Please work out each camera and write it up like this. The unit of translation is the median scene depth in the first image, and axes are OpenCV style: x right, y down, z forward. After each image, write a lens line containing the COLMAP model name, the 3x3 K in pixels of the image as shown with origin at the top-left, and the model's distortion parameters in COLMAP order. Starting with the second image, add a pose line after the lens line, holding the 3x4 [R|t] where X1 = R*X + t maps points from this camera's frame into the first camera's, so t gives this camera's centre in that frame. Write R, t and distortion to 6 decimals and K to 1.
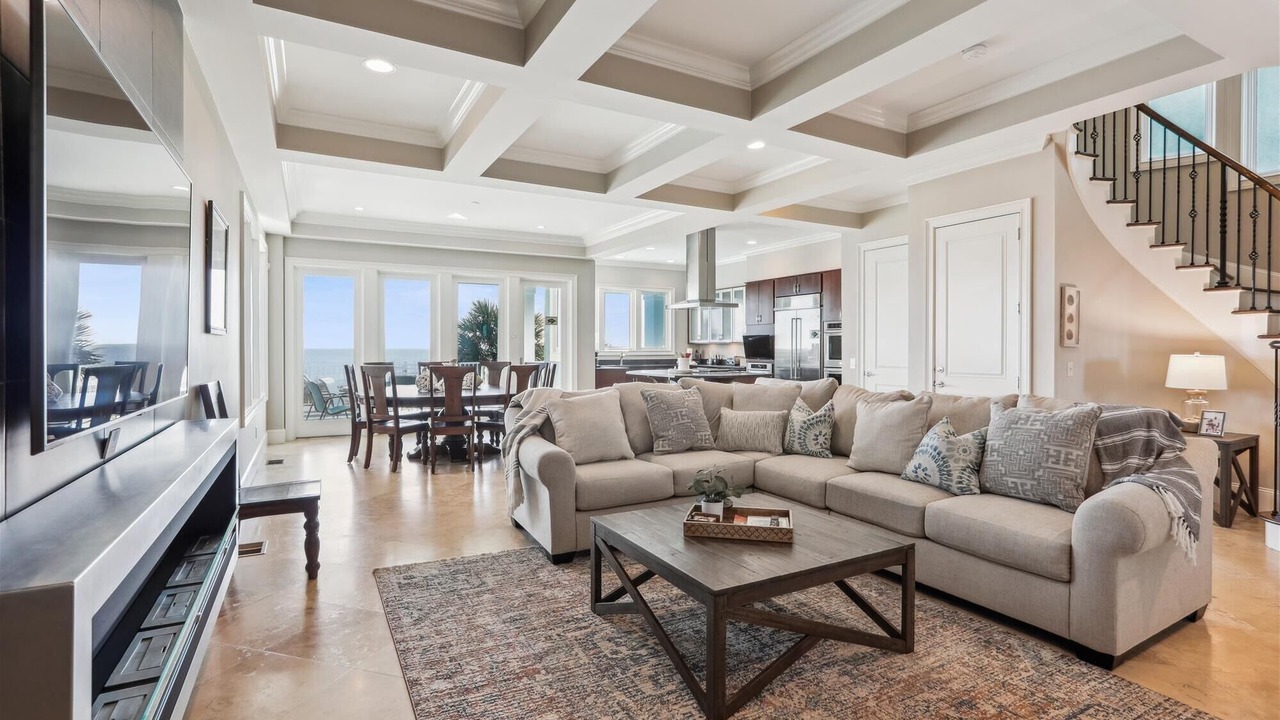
lens RADIAL K [[605.5, 0, 639.7], [0, 605.5, 354.1], [0, 0, 1]] dist [-0.033301, 0.014796]
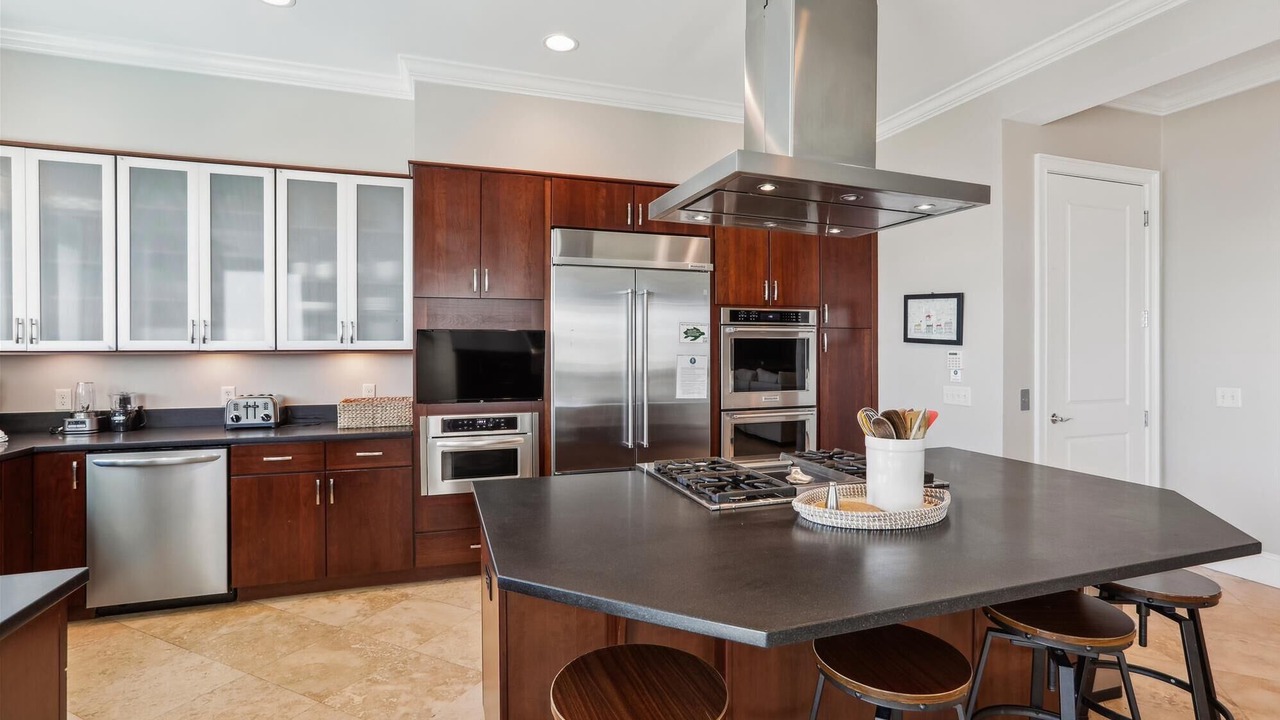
lens RADIAL K [[605.5, 0, 640.4], [0, 605.5, 351.5], [0, 0, 1]] dist [-0.033301, 0.014796]
pose [[0.169897, -0.003125, 0.985457, -0.112124], [0.011444, 0.999934, 0.001198, -0.018366], [-0.985395, 0.011074, 0.169922, 0.829367]]
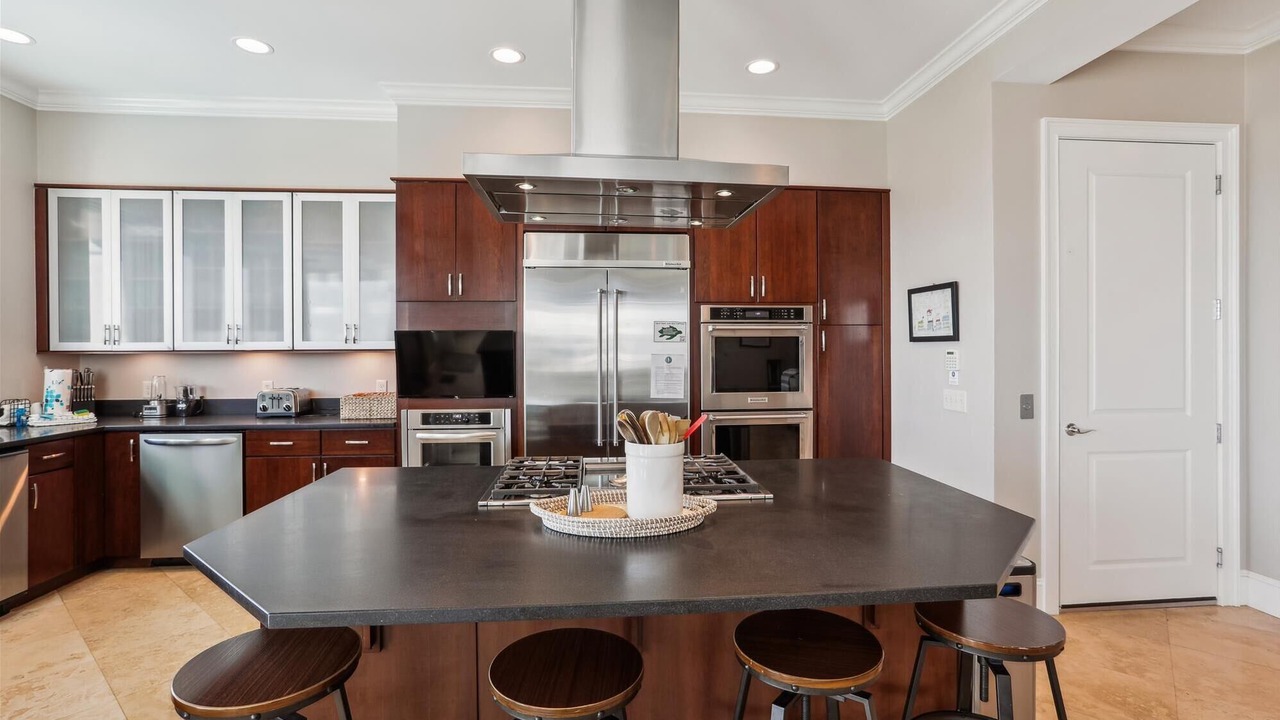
lens RADIAL K [[605.5, 0, 644.6], [0, 605.5, 351.7], [0, 0, 1]] dist [-0.033301, 0.014796]
pose [[0.399706, -0.005256, 0.916628, -0.082758], [0.012331, 0.999924, 0.000356, -0.017249], [-0.916561, 0.011161, 0.399740, 0.731270]]
